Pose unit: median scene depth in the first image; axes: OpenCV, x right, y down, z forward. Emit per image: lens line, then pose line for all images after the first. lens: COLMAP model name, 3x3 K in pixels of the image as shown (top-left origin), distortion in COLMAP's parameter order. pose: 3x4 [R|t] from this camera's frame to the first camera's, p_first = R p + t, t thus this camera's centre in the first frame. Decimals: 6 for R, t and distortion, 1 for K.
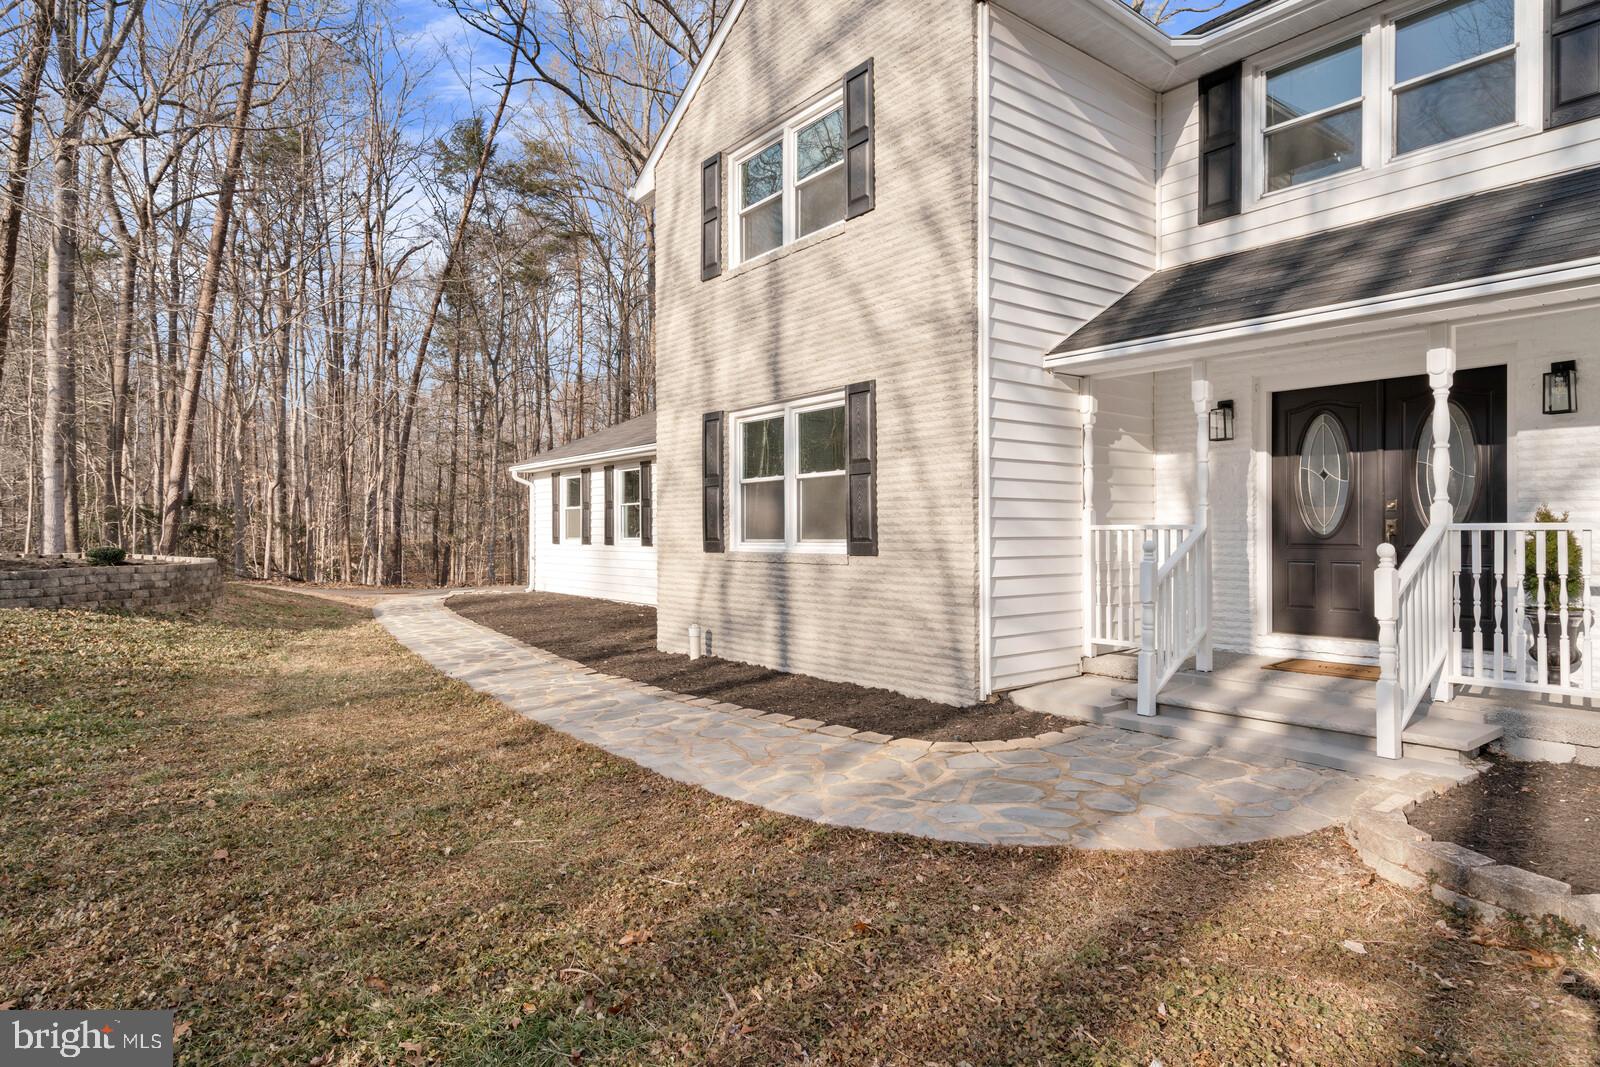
lens RADIAL K [[908.3, 0, 802.0], [0, 908.3, 532.1], [0, 0, 1]] dist [-0.000914, -0.001283]
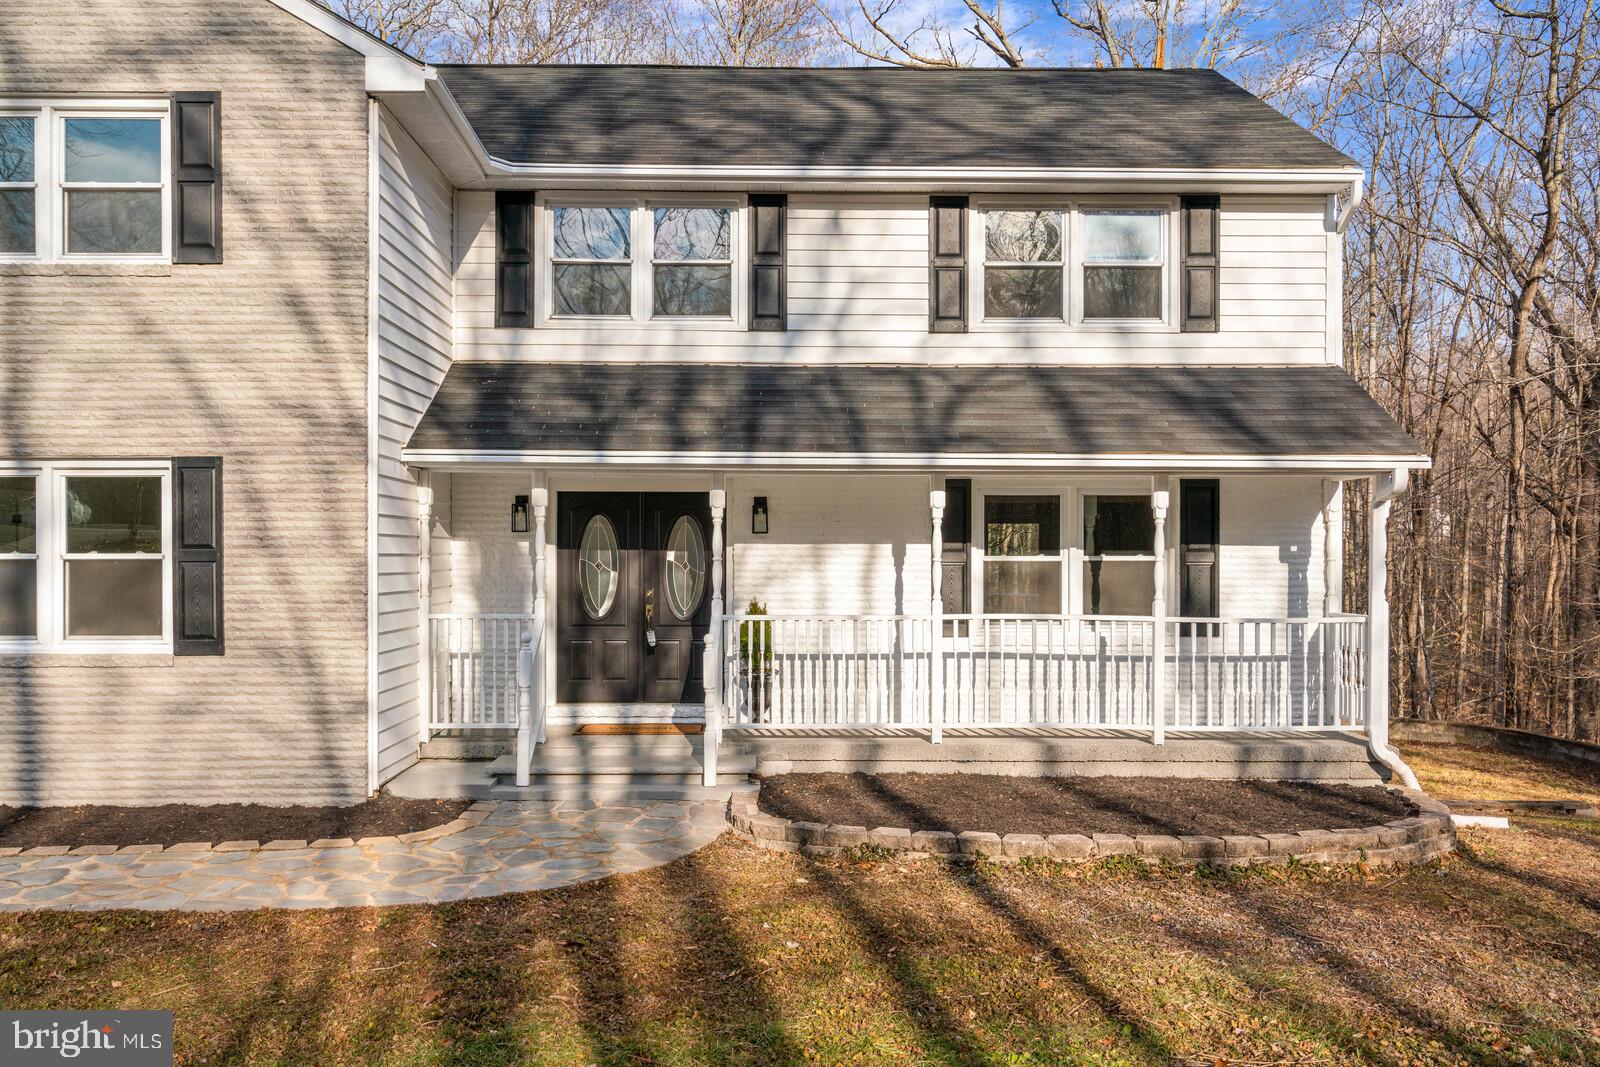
lens RADIAL K [[1347.5, 0, 797.5], [0, 1347.5, 534.1], [0, 0, 1]] dist [0.014791, 0.001567]
pose [[0.587724, 0.016872, 0.808885, -0.676098], [-0.007270, 0.999852, -0.015573, -0.077736], [-0.809029, 0.003272, 0.587760, -0.238198]]
